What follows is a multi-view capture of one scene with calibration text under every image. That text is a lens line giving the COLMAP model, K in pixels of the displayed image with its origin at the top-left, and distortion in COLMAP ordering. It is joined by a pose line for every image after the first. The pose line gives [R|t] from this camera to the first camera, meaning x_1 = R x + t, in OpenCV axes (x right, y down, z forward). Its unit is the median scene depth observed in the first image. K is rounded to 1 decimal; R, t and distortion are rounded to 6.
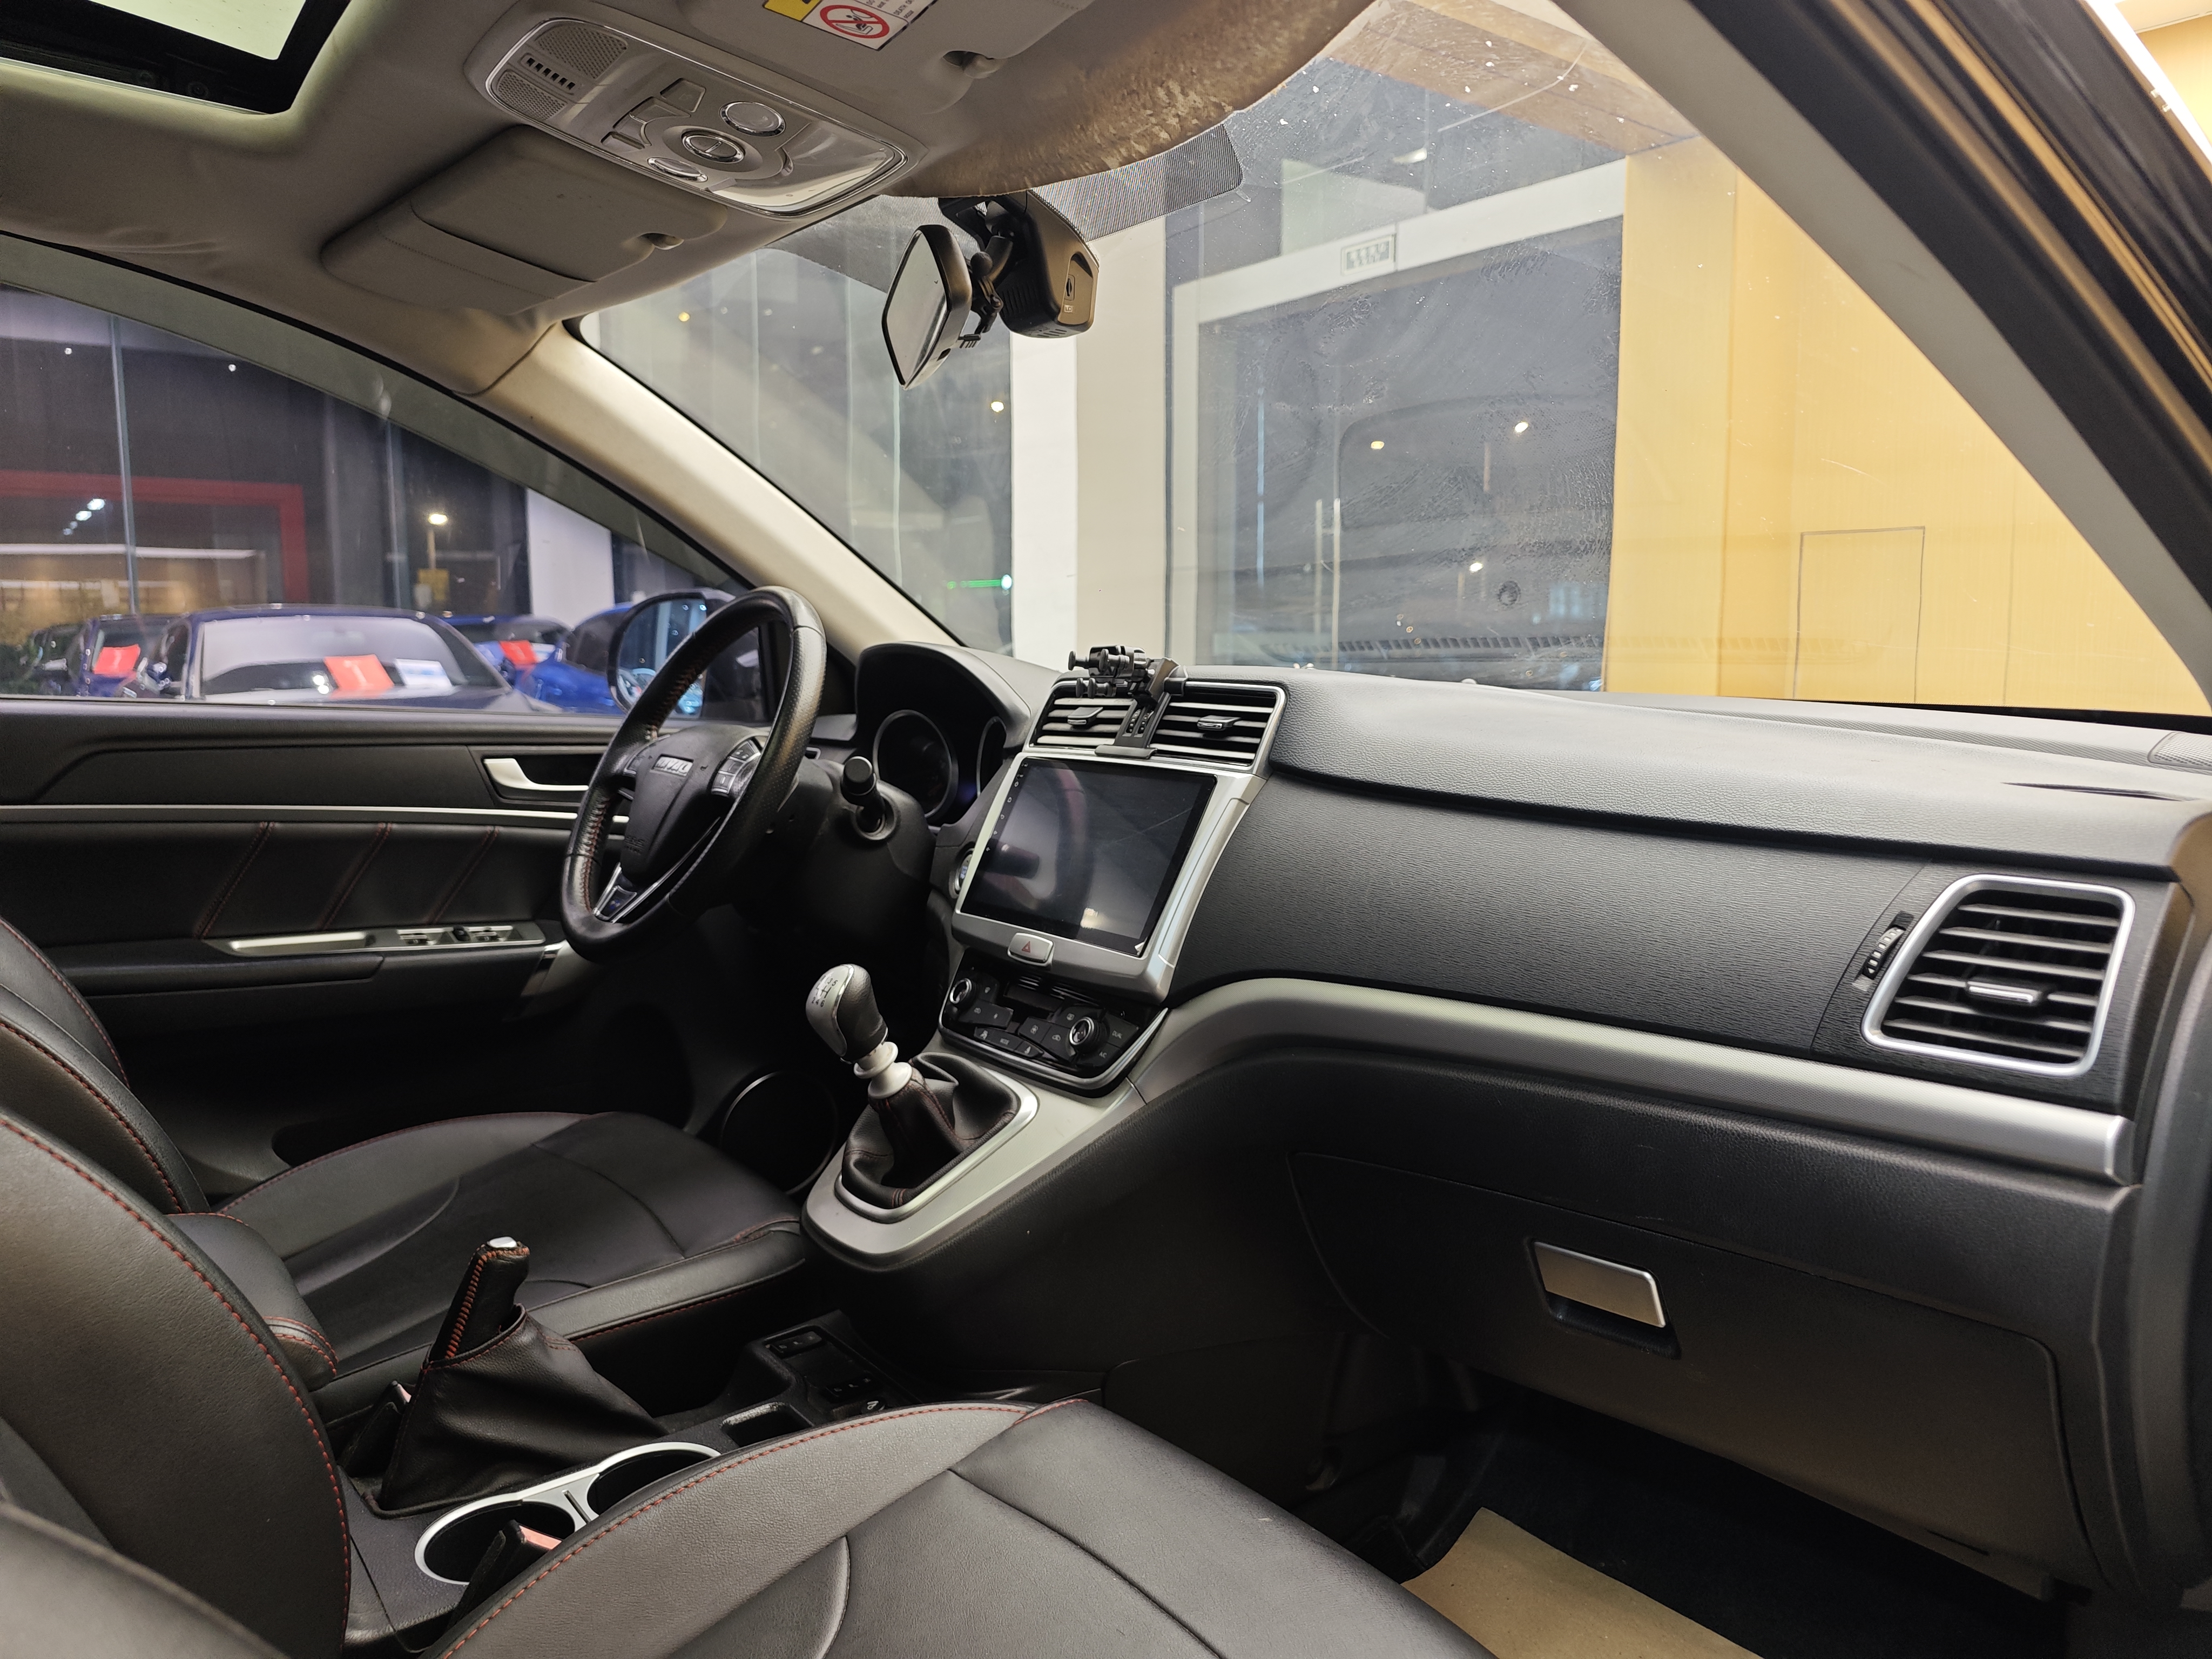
lens RADIAL K [[1505.3, 0, 1117.5], [0, 1505.3, 827.2], [0, 0, 1]] dist [0.033083, -0.027605]
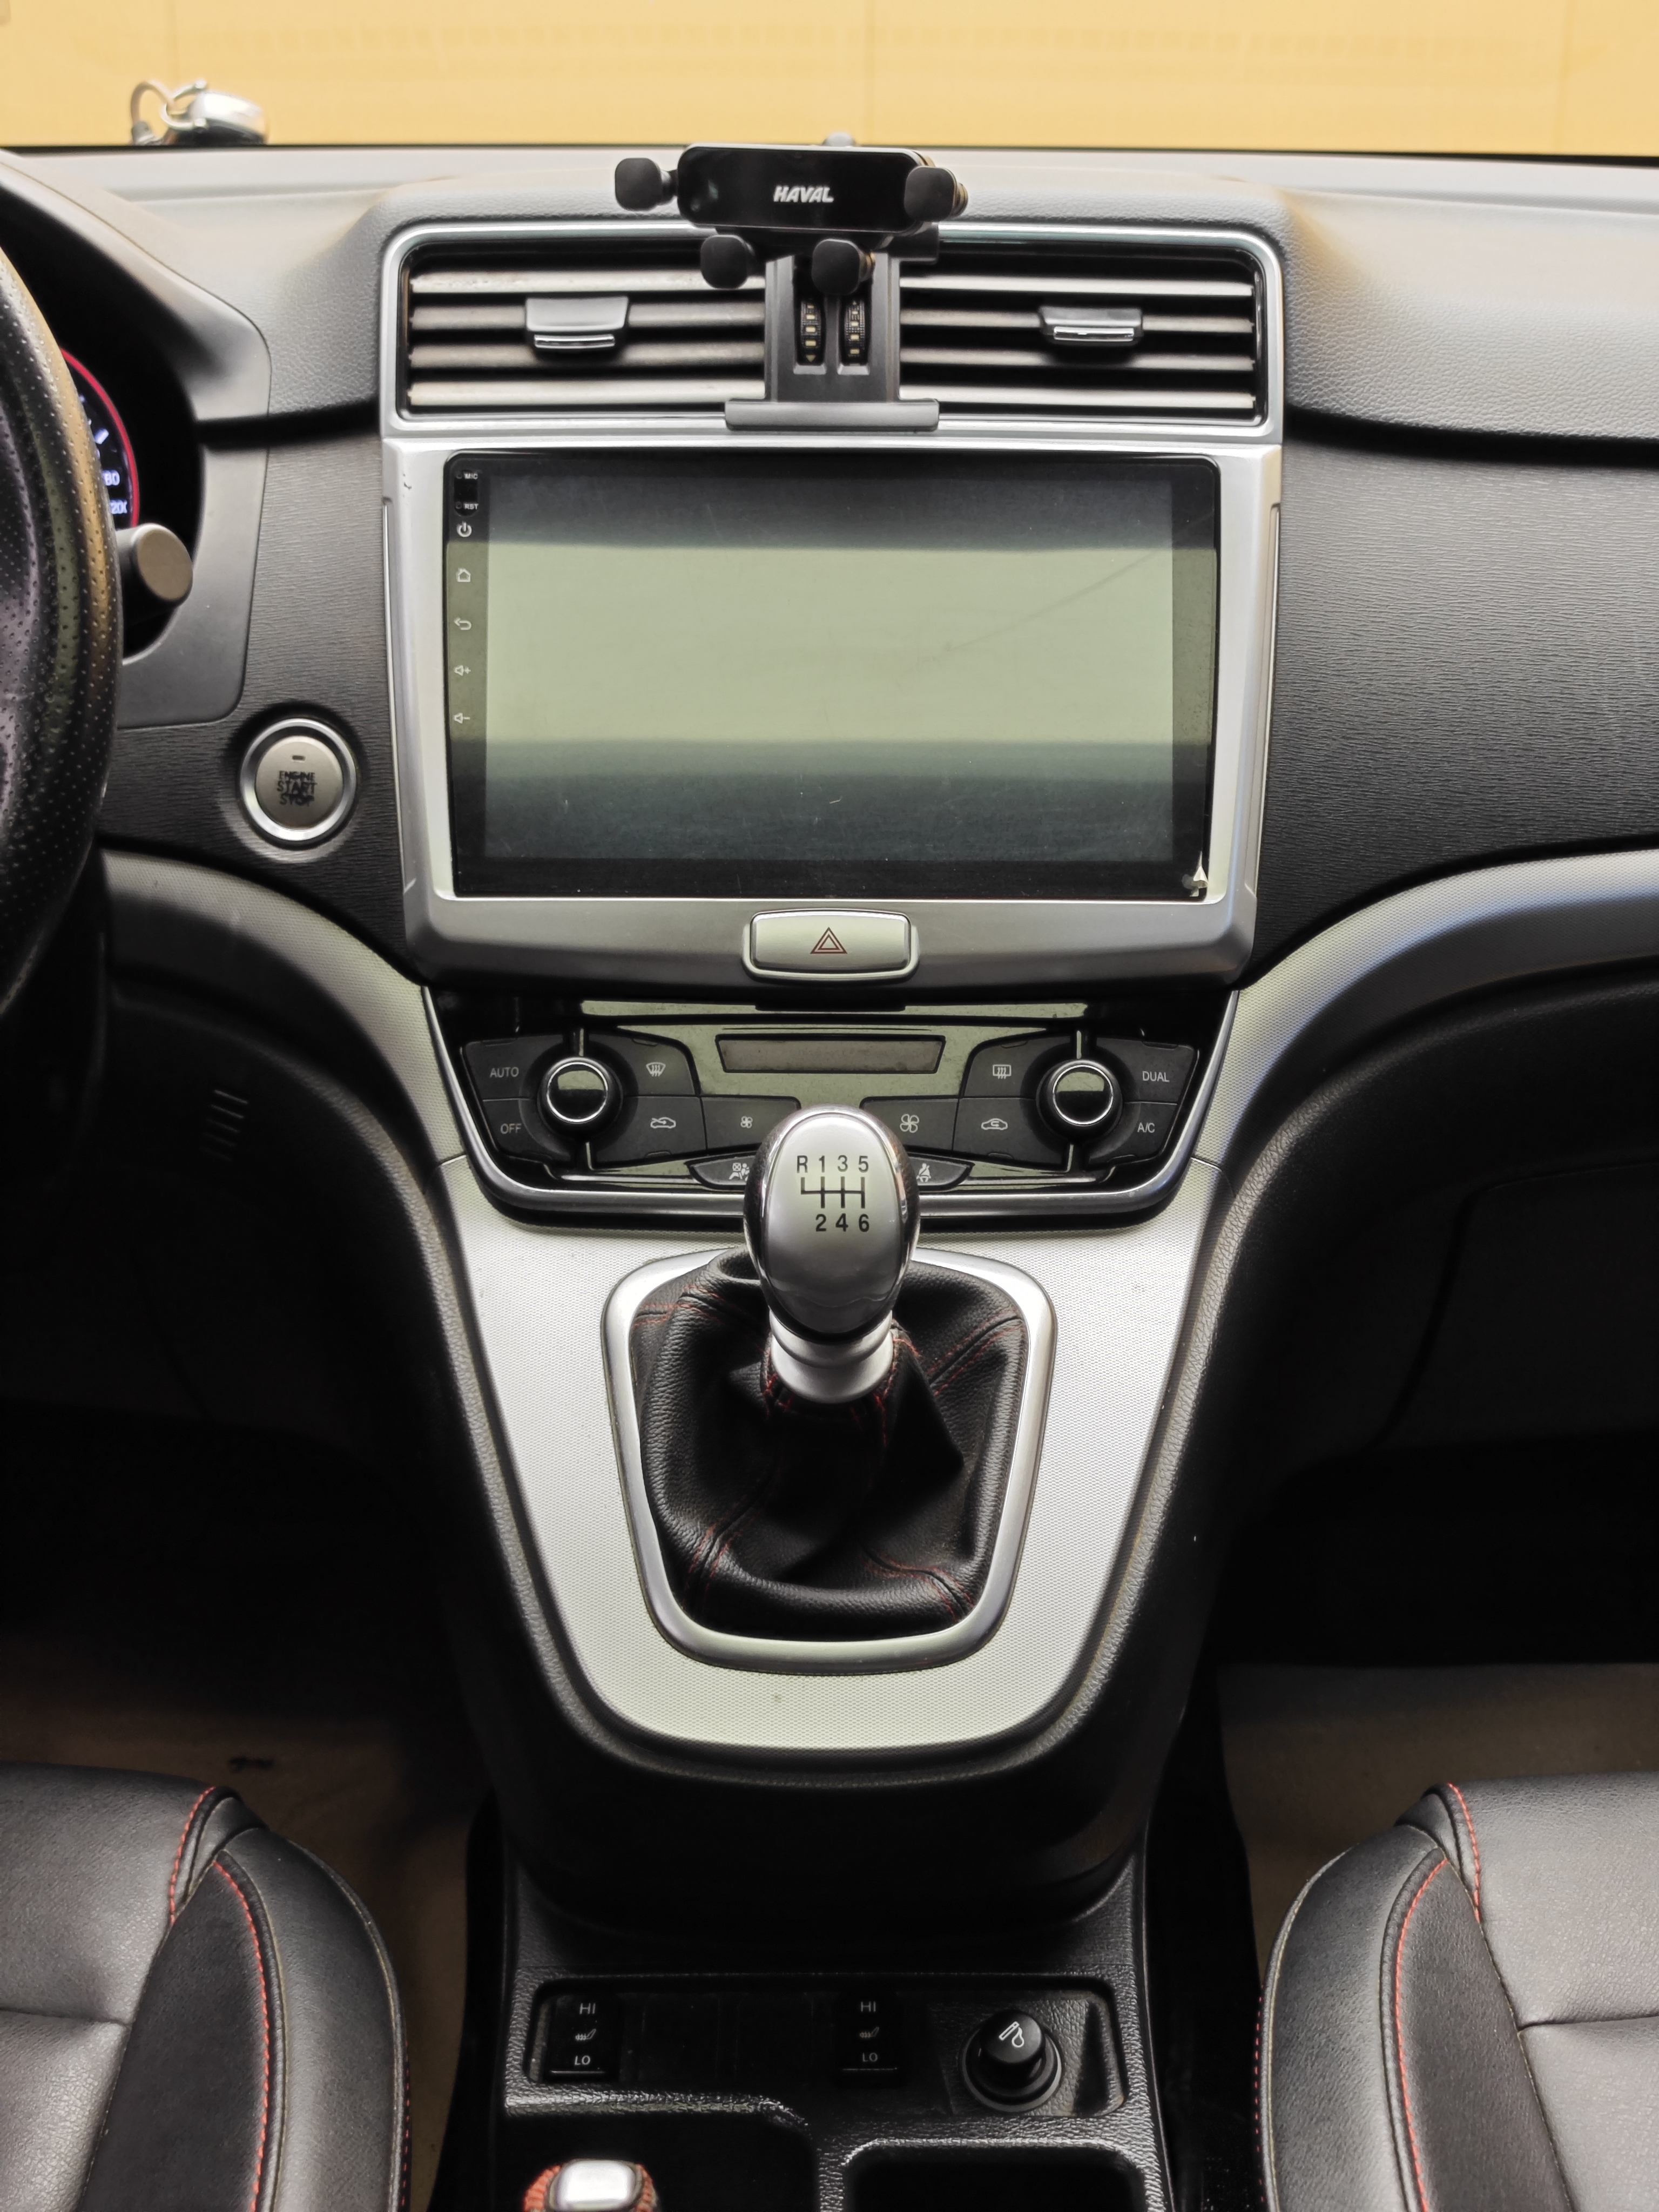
lens RADIAL K [[2956.5, 0, 872.9], [0, 2956.5, 1113.0], [0, 0, 1]] dist [0.061513, 0.000000]
pose [[0.597087, -0.291444, 0.747361, -0.647196], [0.082641, 0.949057, 0.304074, -0.114485], [-0.797908, -0.119796, 0.590755, 0.496434]]
